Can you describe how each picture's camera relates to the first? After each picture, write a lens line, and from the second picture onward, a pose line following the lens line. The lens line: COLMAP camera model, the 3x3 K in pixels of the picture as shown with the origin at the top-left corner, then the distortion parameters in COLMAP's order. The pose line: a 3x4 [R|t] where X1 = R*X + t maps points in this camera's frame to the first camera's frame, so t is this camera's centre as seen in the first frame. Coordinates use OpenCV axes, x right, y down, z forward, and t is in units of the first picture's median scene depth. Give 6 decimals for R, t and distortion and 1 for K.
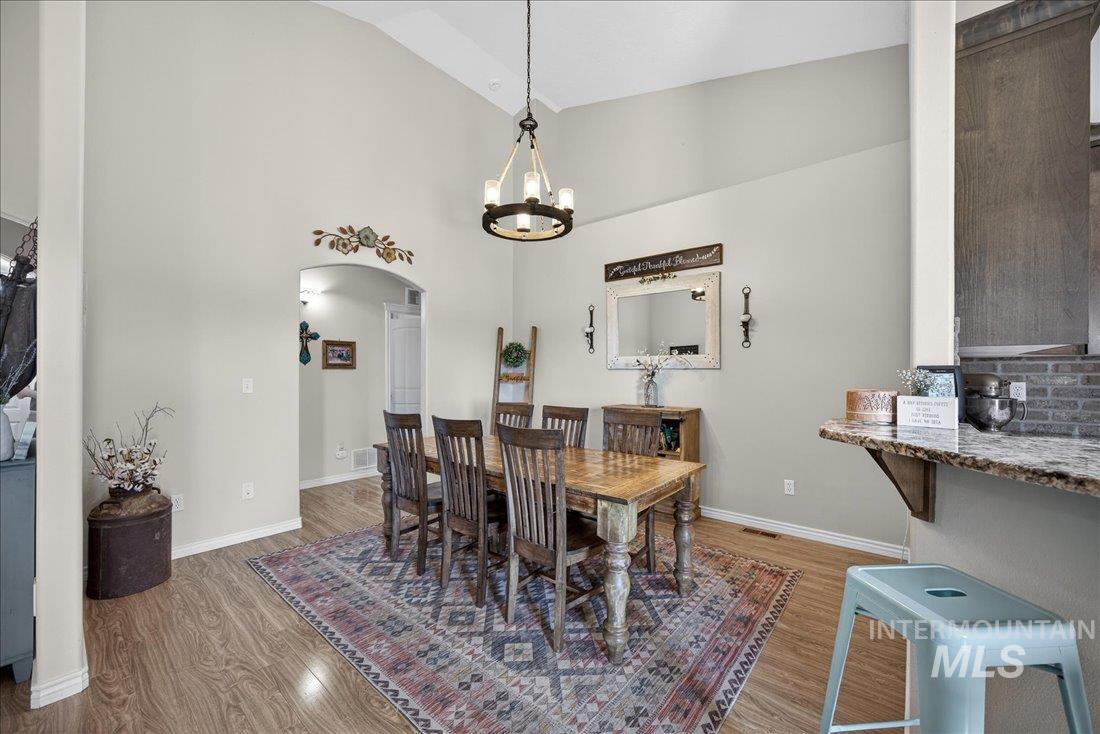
lens RADIAL K [[428.9, 0, 553.9], [0, 428.9, 371.3], [0, 0, 1]] dist [0.003883, 0.000856]
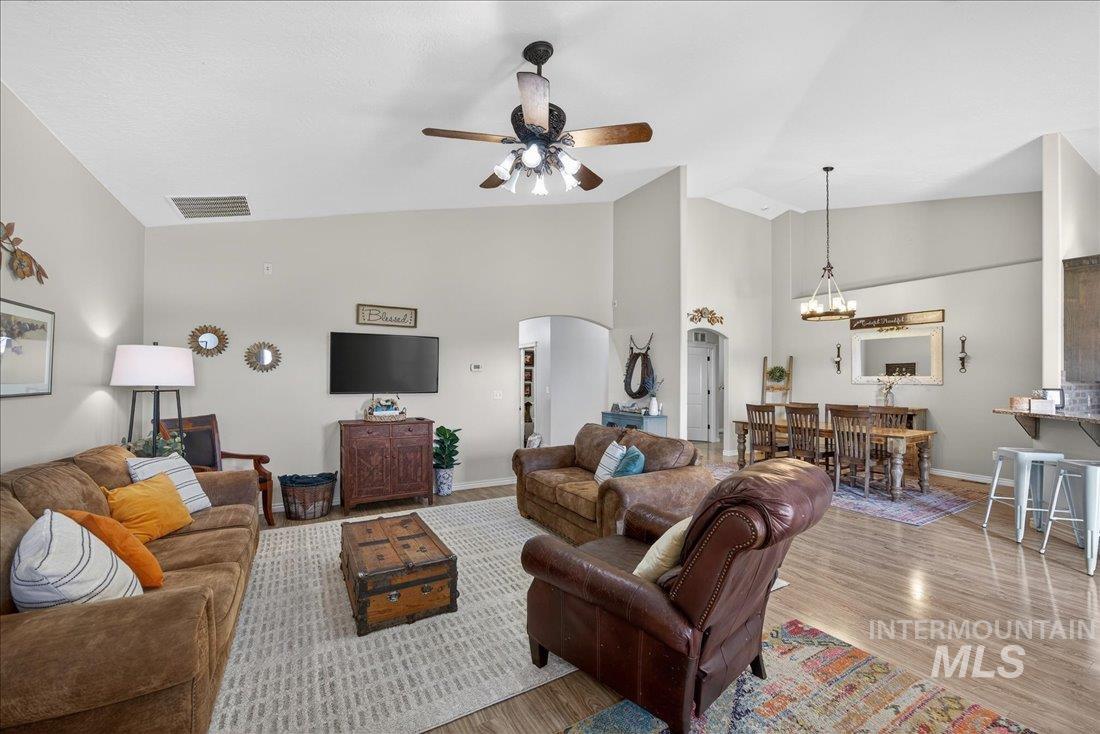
lens RADIAL K [[428.9, 0, 542.7], [0, 428.9, 374.6], [0, 0, 1]] dist [0.003883, 0.000856]
pose [[0.936885, 0.003415, -0.349620, -0.444603], [-0.006442, 0.999951, -0.007496, -0.023070], [0.349578, 0.009275, 0.936862, -1.021191]]
